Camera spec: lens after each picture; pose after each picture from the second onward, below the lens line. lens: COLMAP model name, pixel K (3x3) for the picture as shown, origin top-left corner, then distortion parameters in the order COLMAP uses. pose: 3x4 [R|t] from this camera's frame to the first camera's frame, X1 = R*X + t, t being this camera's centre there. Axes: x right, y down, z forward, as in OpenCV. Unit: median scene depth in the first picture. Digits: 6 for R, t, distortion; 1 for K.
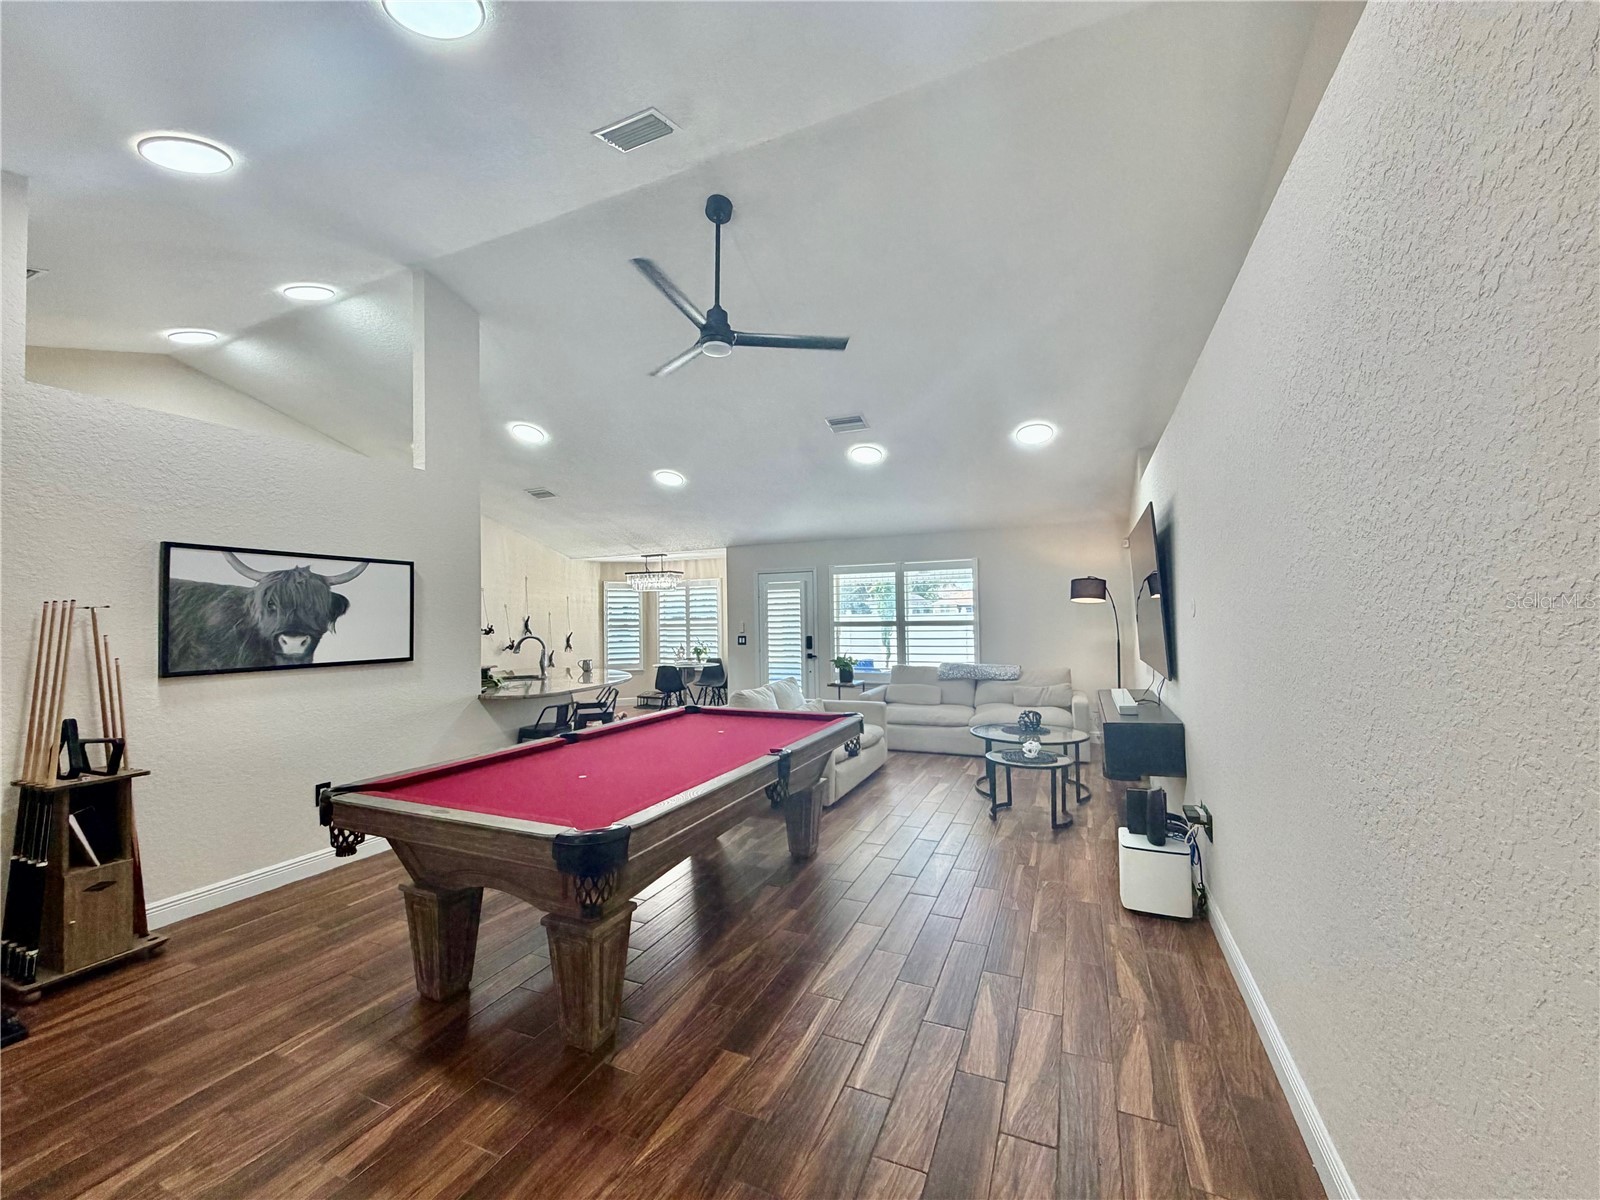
lens RADIAL K [[639.3, 0, 800.0], [0, 639.3, 600.0], [0, 0, 1]] dist [-0.001771, -0.000004]
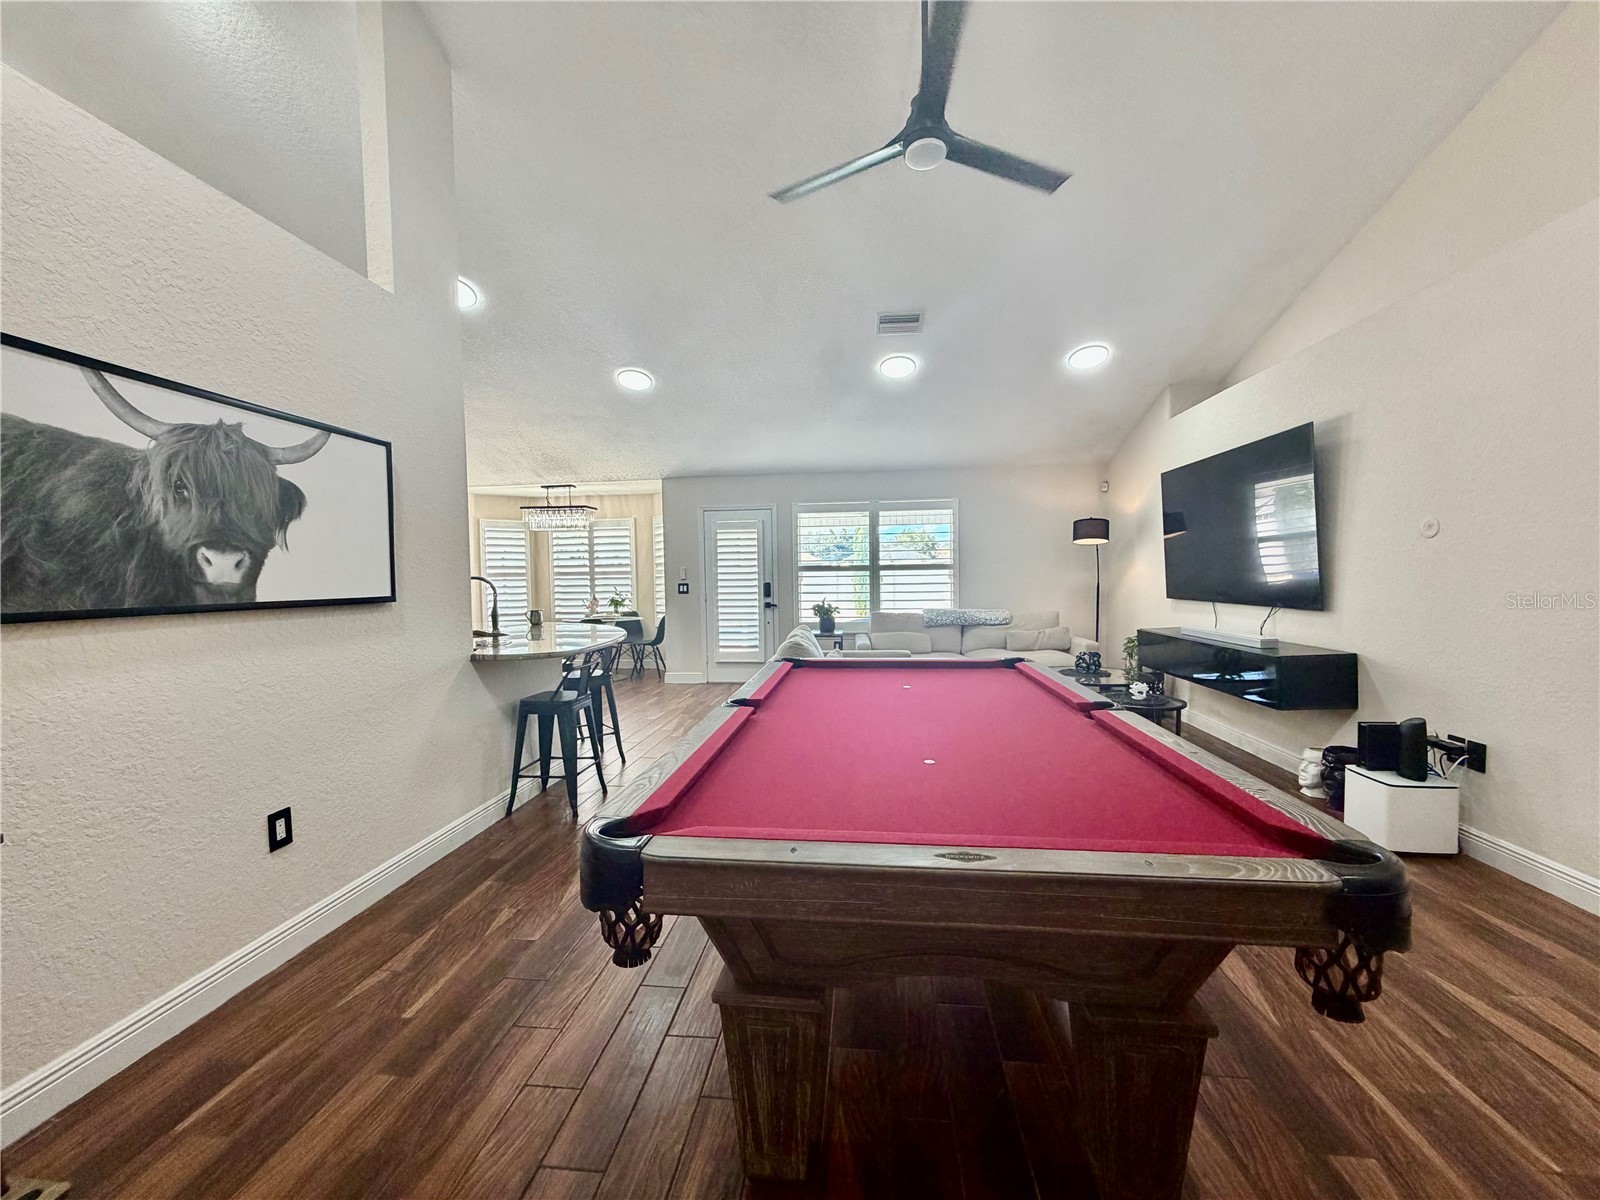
lens RADIAL K [[639.3, 0, 800.0], [0, 639.3, 600.0], [0, 0, 1]] dist [-0.001771, -0.000004]
pose [[0.955374, -0.010505, 0.295213, -0.365437], [-0.008089, 0.998062, 0.061694, 0.045745], [-0.295289, -0.061328, 0.953437, 0.254598]]
